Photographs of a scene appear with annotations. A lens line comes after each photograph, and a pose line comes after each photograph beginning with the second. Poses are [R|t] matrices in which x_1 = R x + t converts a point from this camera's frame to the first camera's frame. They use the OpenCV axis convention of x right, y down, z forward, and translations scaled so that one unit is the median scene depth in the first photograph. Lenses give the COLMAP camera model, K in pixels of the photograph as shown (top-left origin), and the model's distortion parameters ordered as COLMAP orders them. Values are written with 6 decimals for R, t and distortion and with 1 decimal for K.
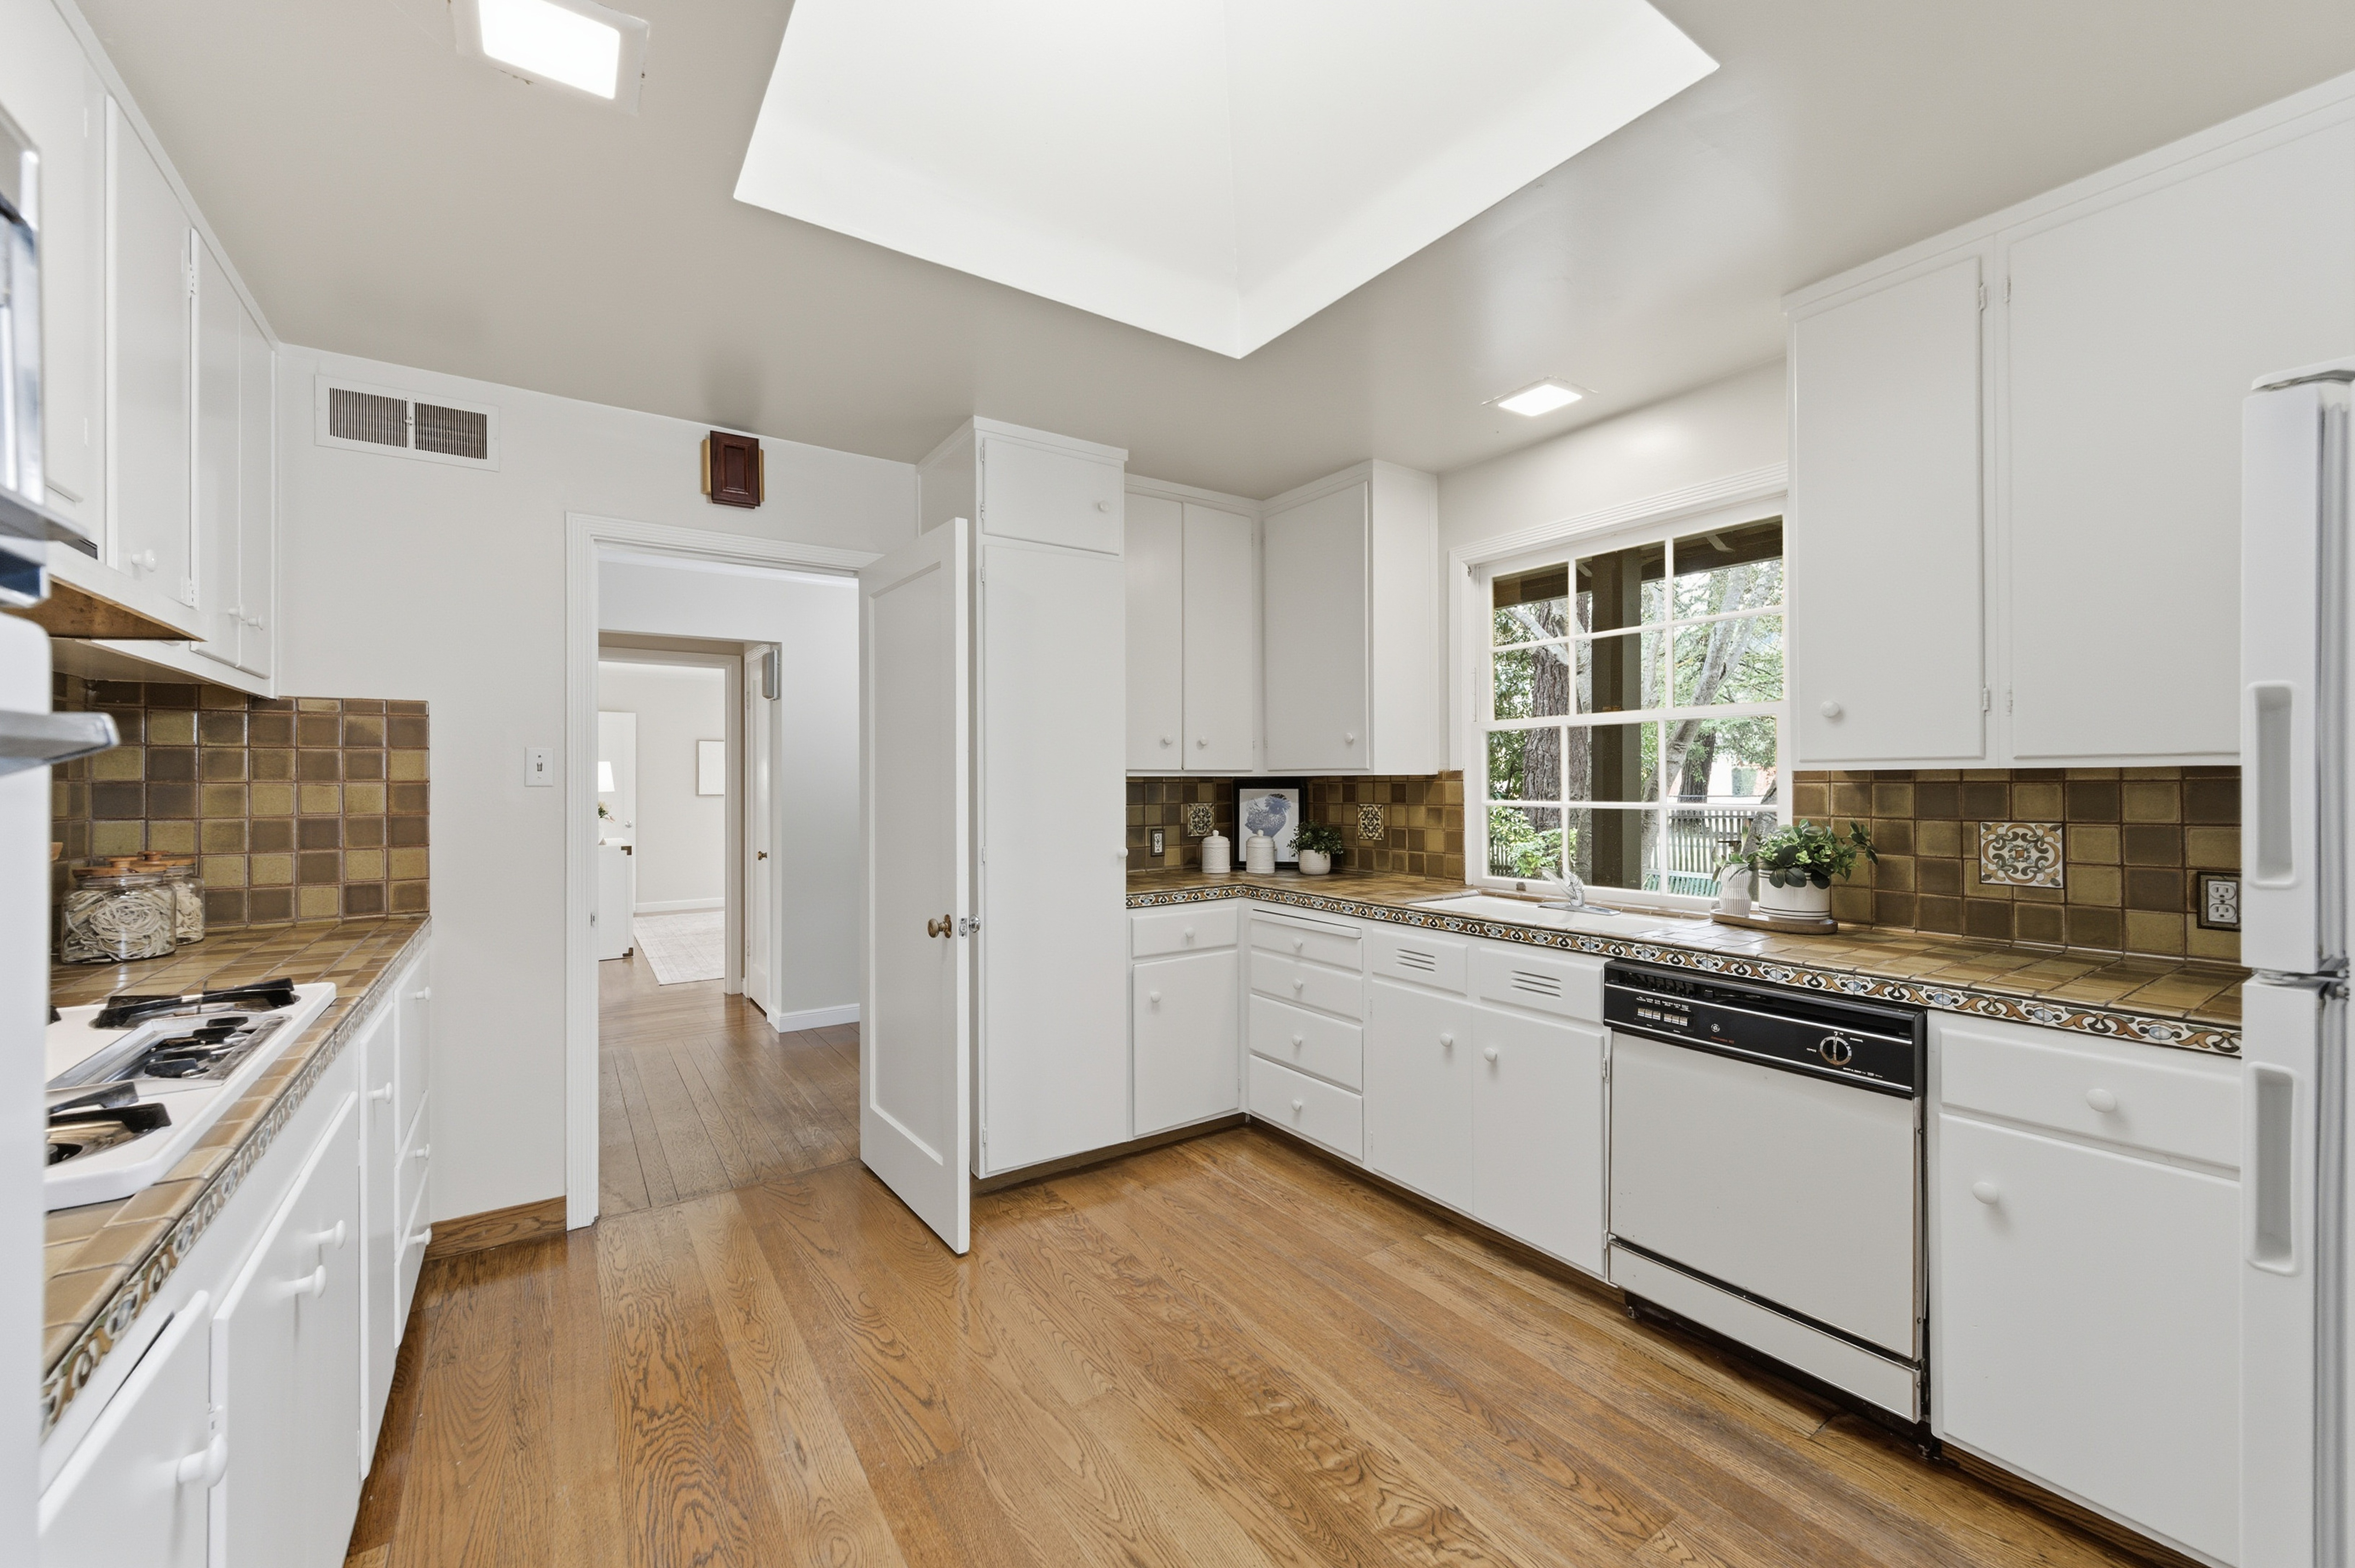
lens RADIAL K [[922.6, 0, 1175.2], [0, 922.6, 778.3], [0, 0, 1]] dist [-0.001963, 0.000261]
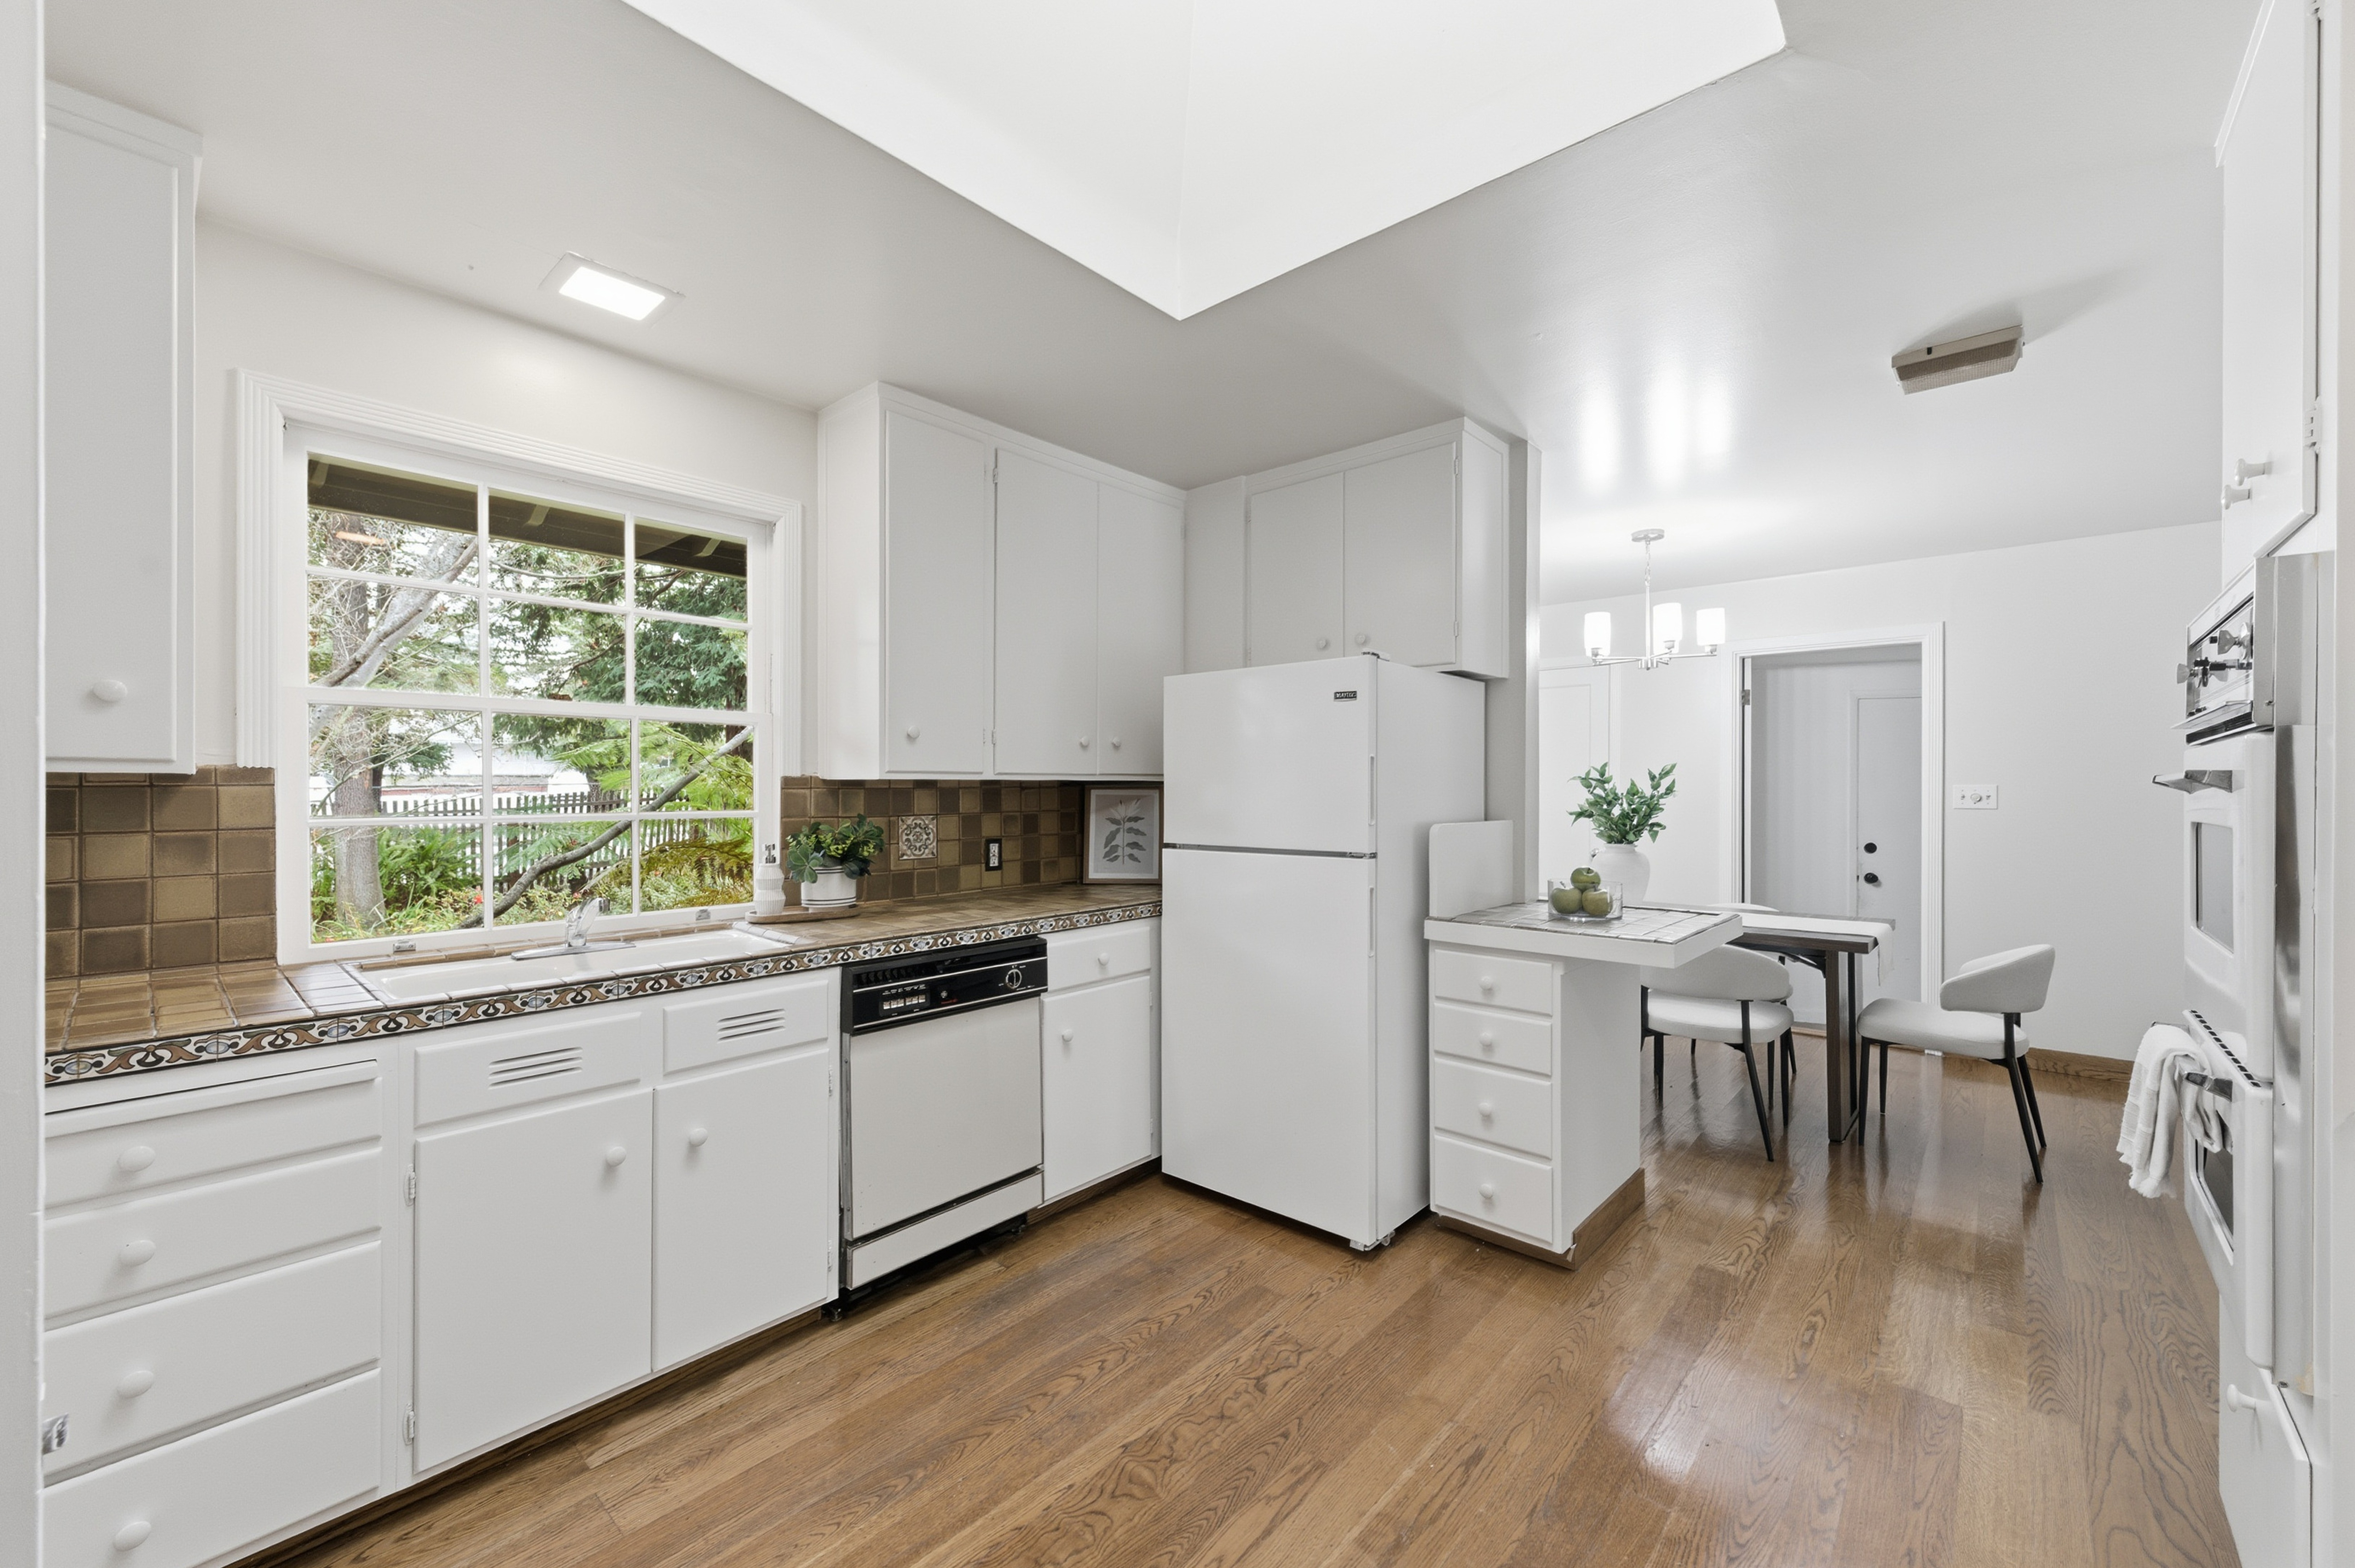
lens RADIAL K [[922.6, 0, 1188.8], [0, 922.6, 787.1], [0, 0, 1]] dist [-0.001963, 0.000261]
pose [[-0.249629, 0.003162, 0.968336, -0.601940], [-0.002761, 0.999988, -0.003977, 0.006288], [-0.968338, -0.003666, -0.249617, 0.922154]]
